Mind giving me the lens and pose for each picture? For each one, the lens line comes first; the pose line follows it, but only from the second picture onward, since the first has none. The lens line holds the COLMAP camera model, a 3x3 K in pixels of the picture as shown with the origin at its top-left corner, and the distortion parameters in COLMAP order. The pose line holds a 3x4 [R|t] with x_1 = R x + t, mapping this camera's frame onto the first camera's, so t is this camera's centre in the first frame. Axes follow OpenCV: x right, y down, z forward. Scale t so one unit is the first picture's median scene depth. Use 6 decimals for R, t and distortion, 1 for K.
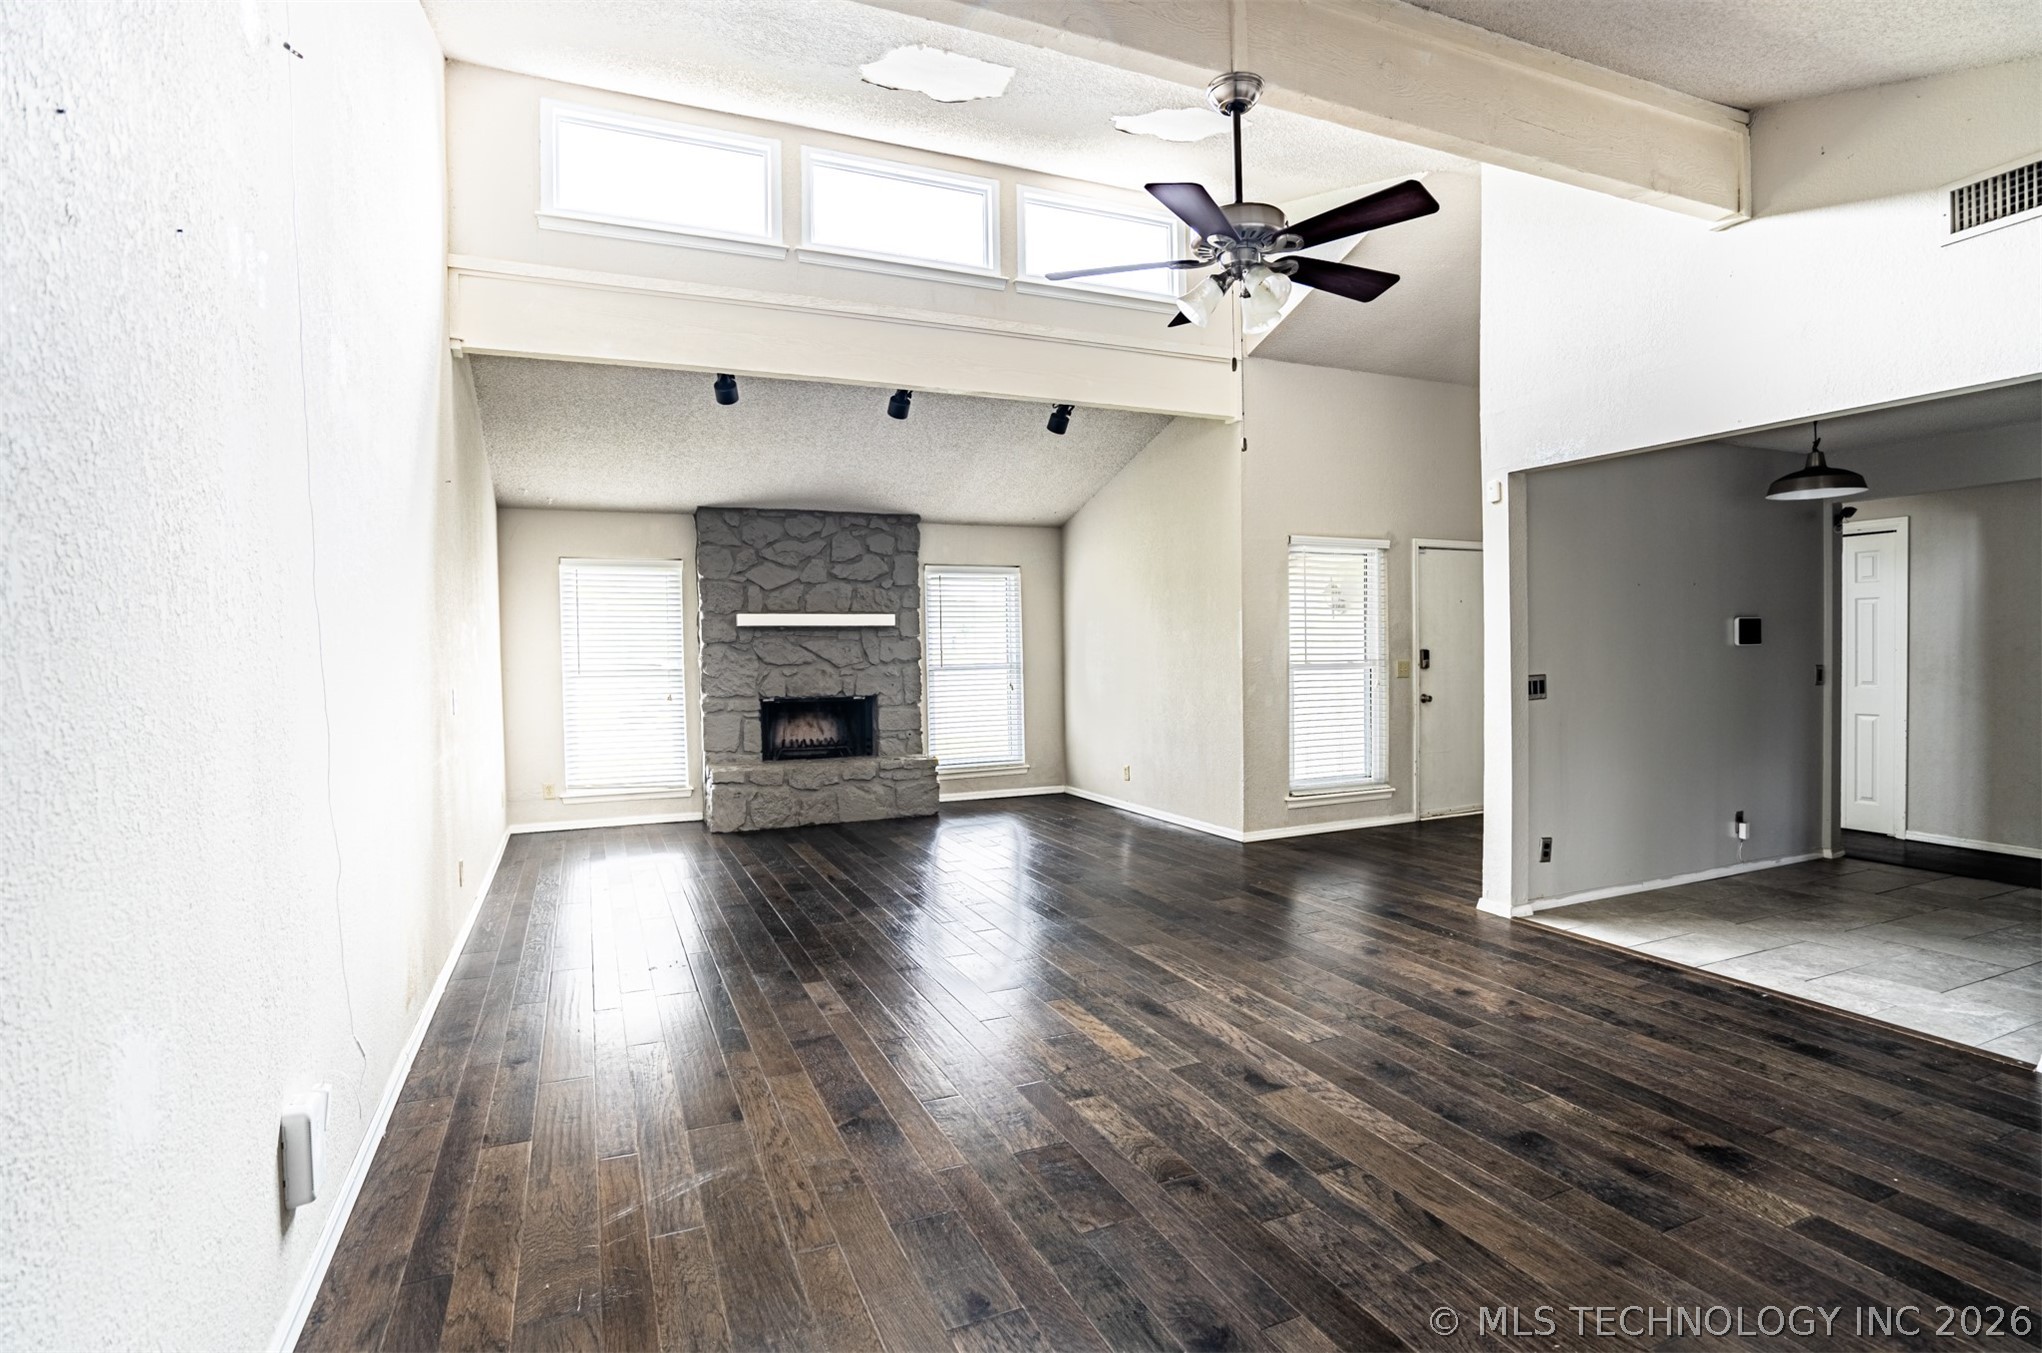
lens RADIAL K [[979.4, 0, 1023.8], [0, 979.4, 680.6], [0, 0, 1]] dist [-0.068061, 0.033391]
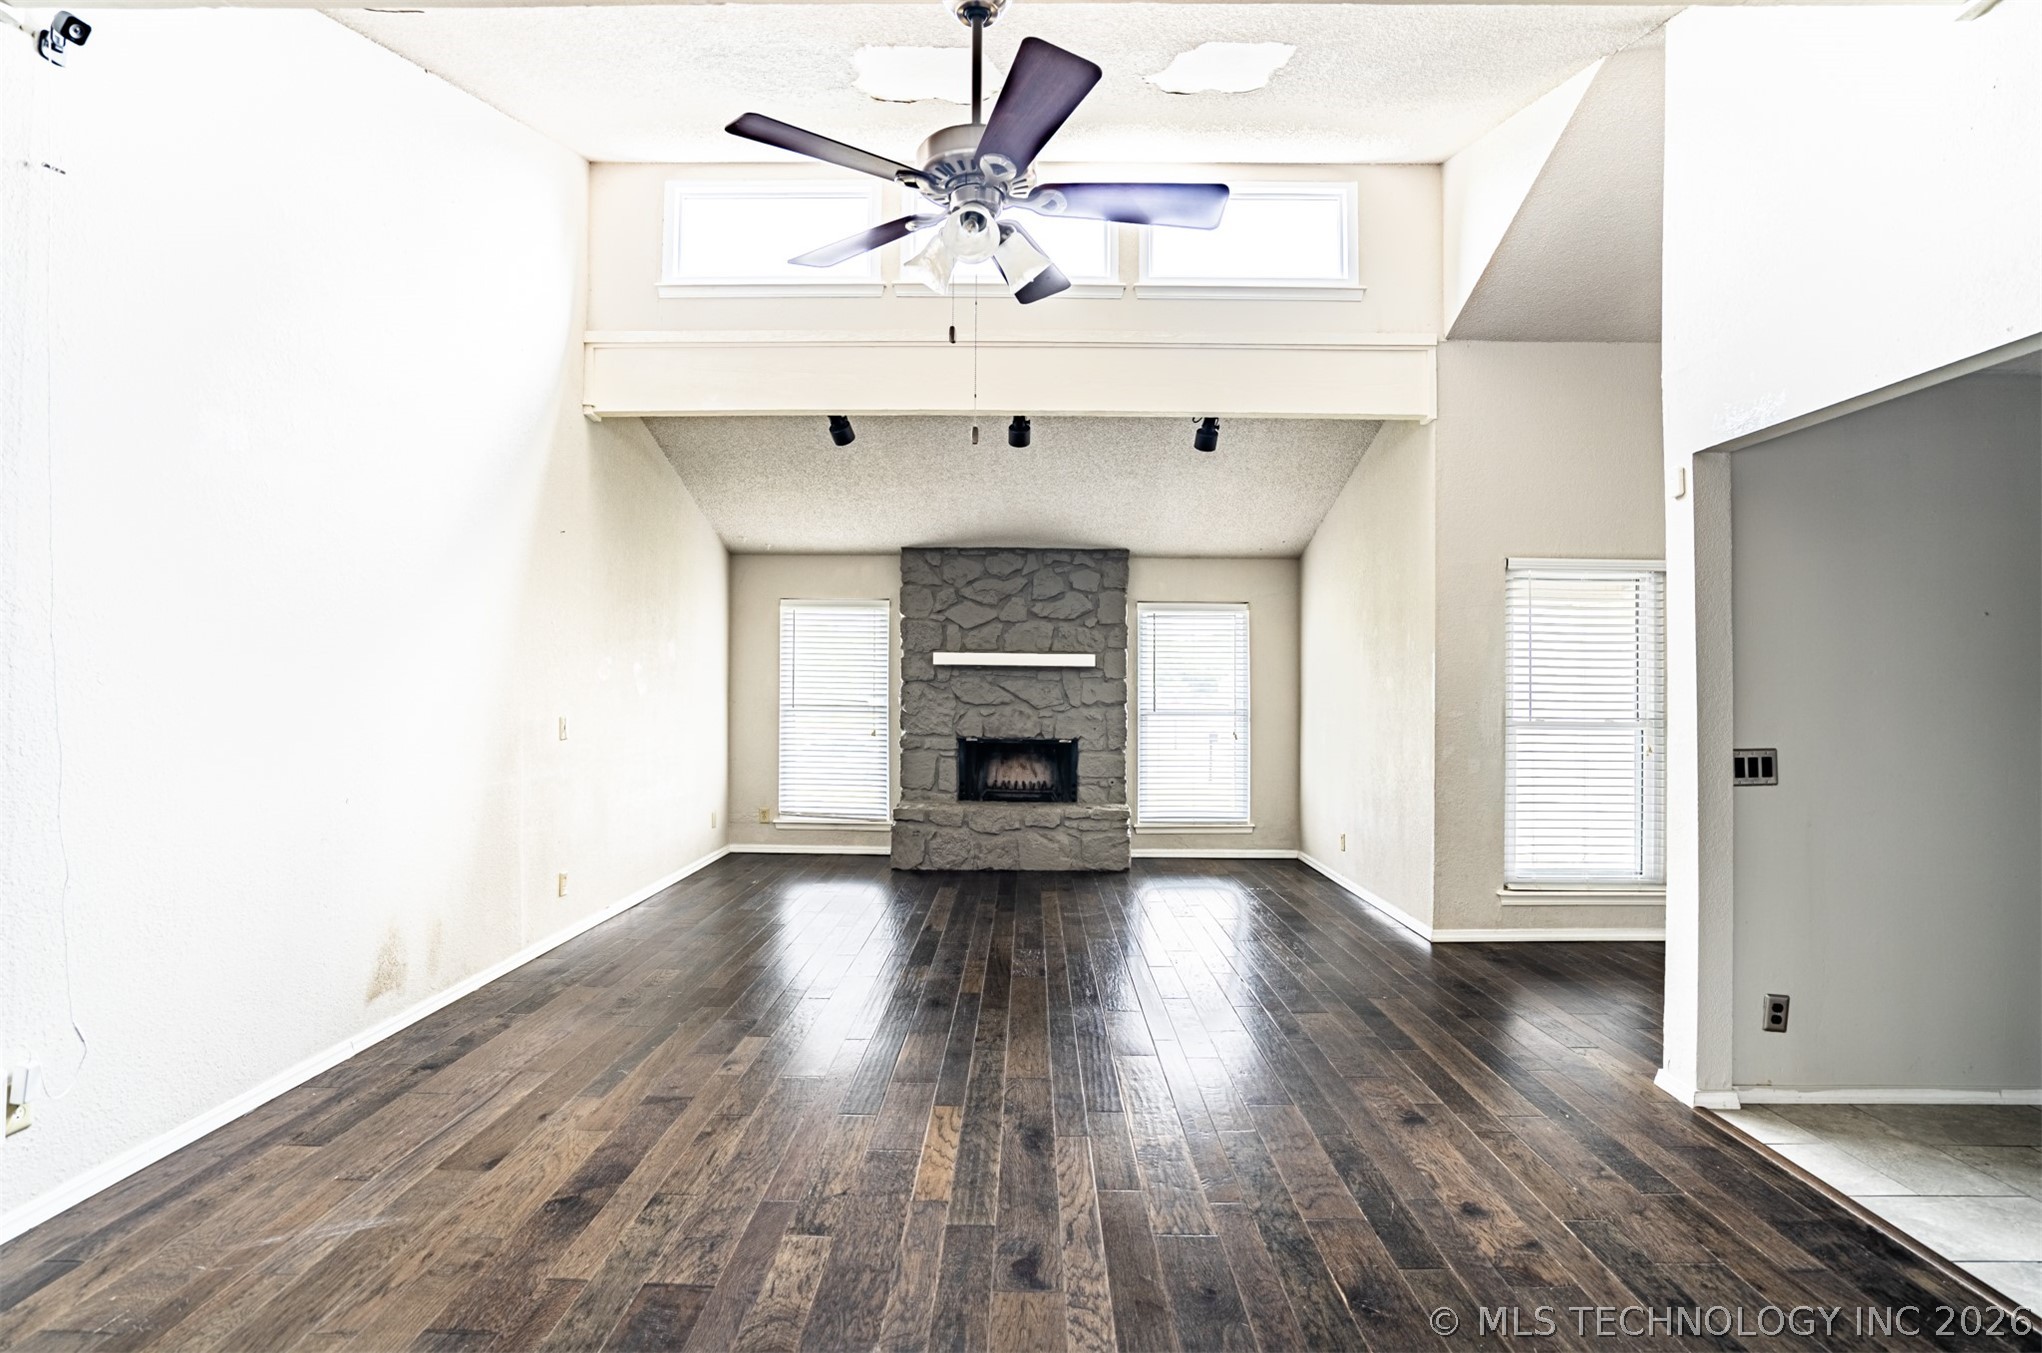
lens RADIAL K [[985.1, 0, 1029.3], [0, 985.1, 680.4], [0, 0, 1]] dist [-0.057305, 0.022917]
pose [[0.913794, 0.017407, -0.405806, 0.209541], [-0.034298, 0.998820, -0.034388, -0.008054], [0.404728, 0.045342, 0.913312, 0.111047]]
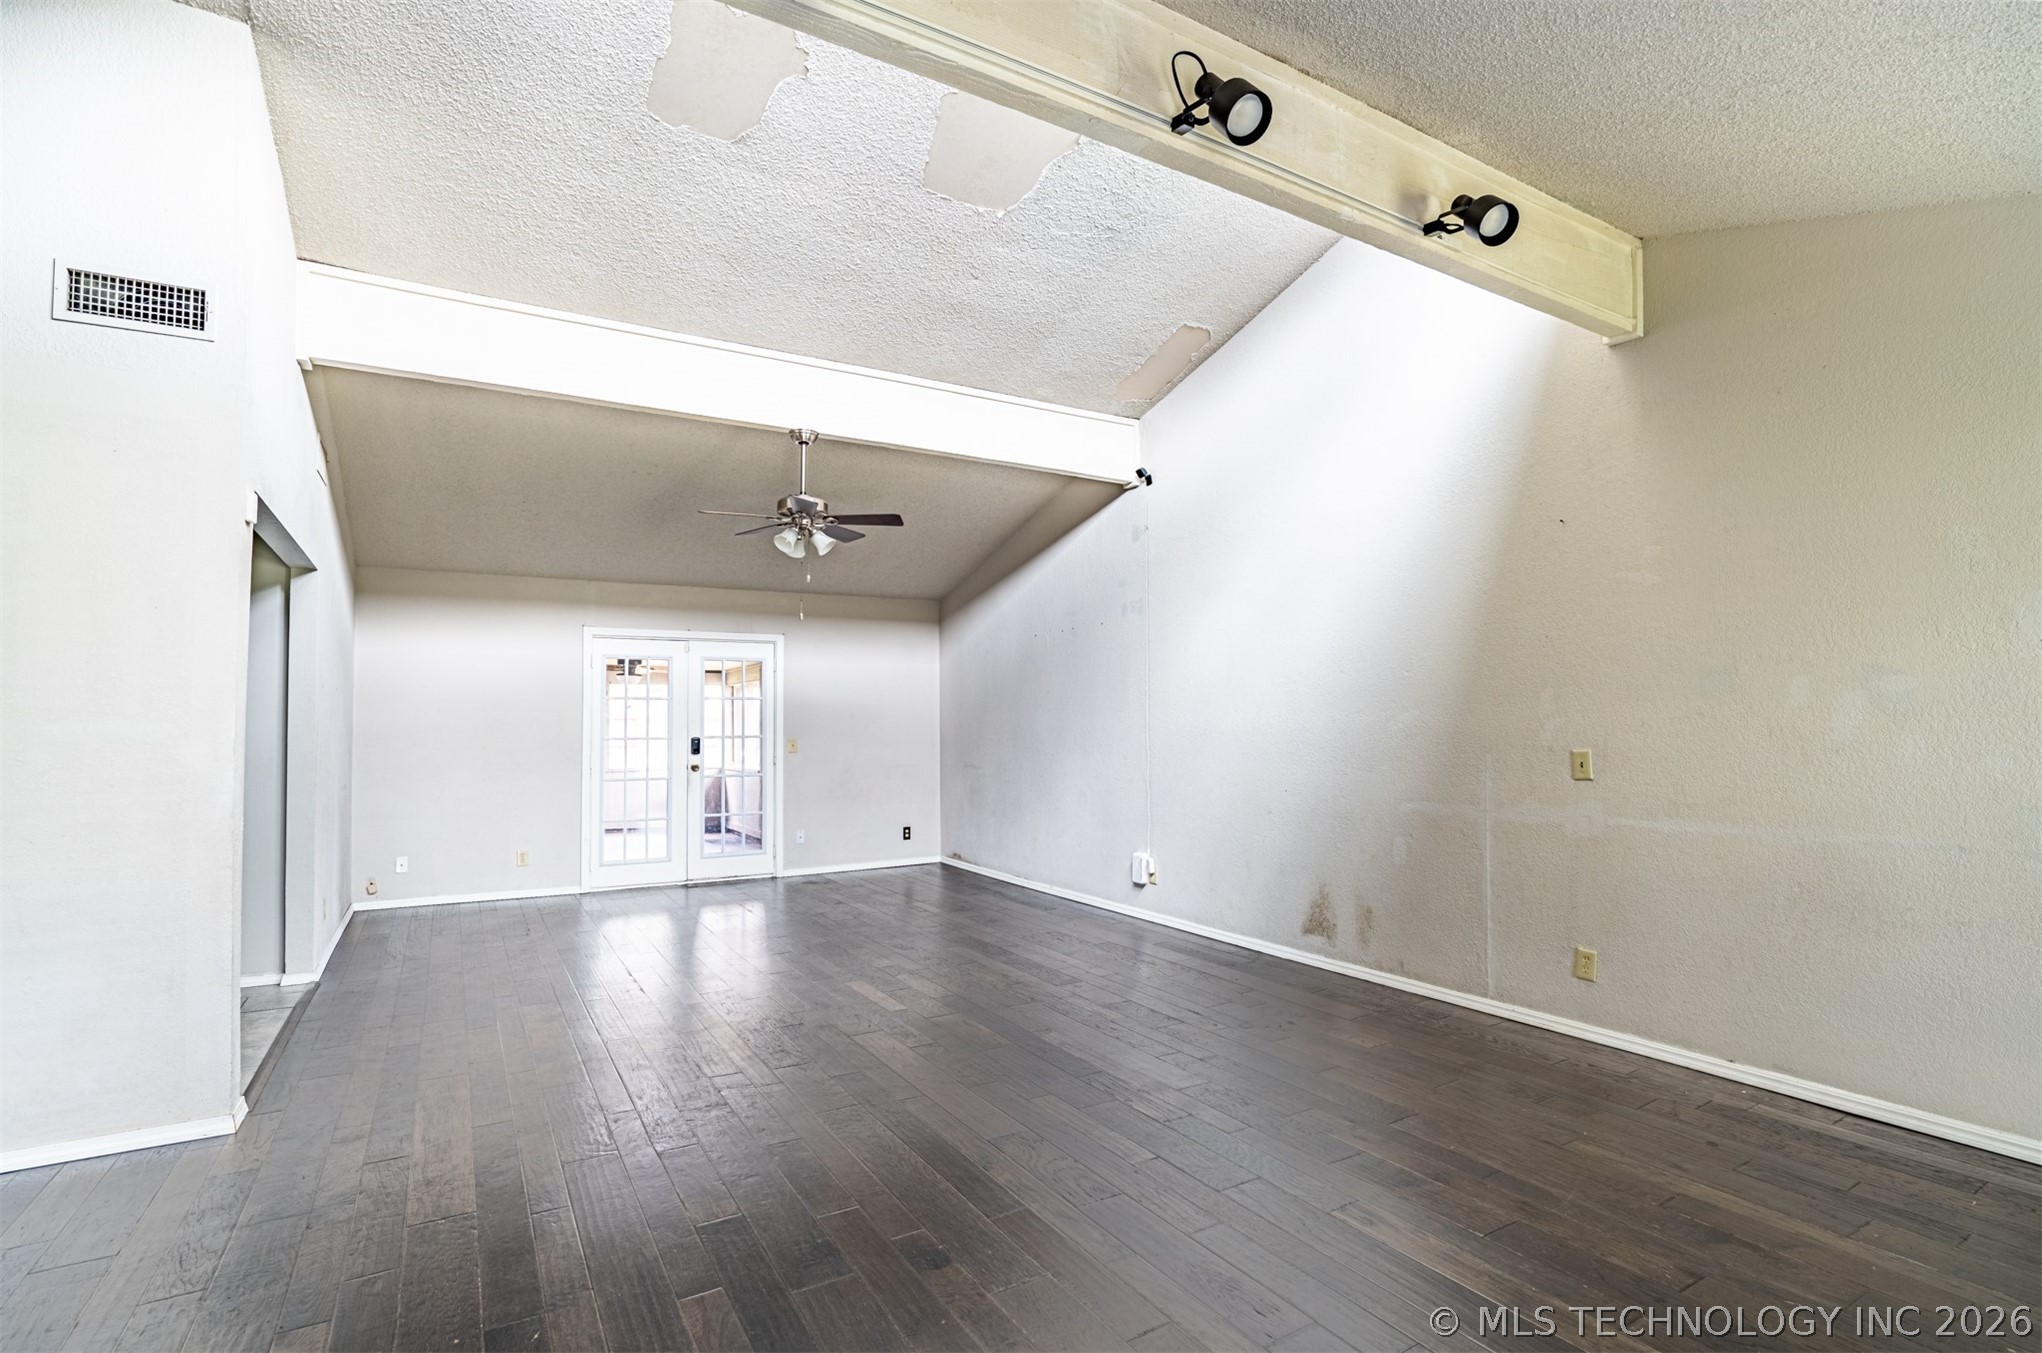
lens RADIAL K [[974.8, 0, 1032.0], [0, 974.8, 690.5], [0, 0, 1]] dist [-0.065728, 0.027581]
pose [[-0.991563, 0.016566, -0.128565, 0.008367], [0.016453, 0.999863, 0.001946, -0.033193], [0.128579, -0.000186, -0.991699, 1.060639]]
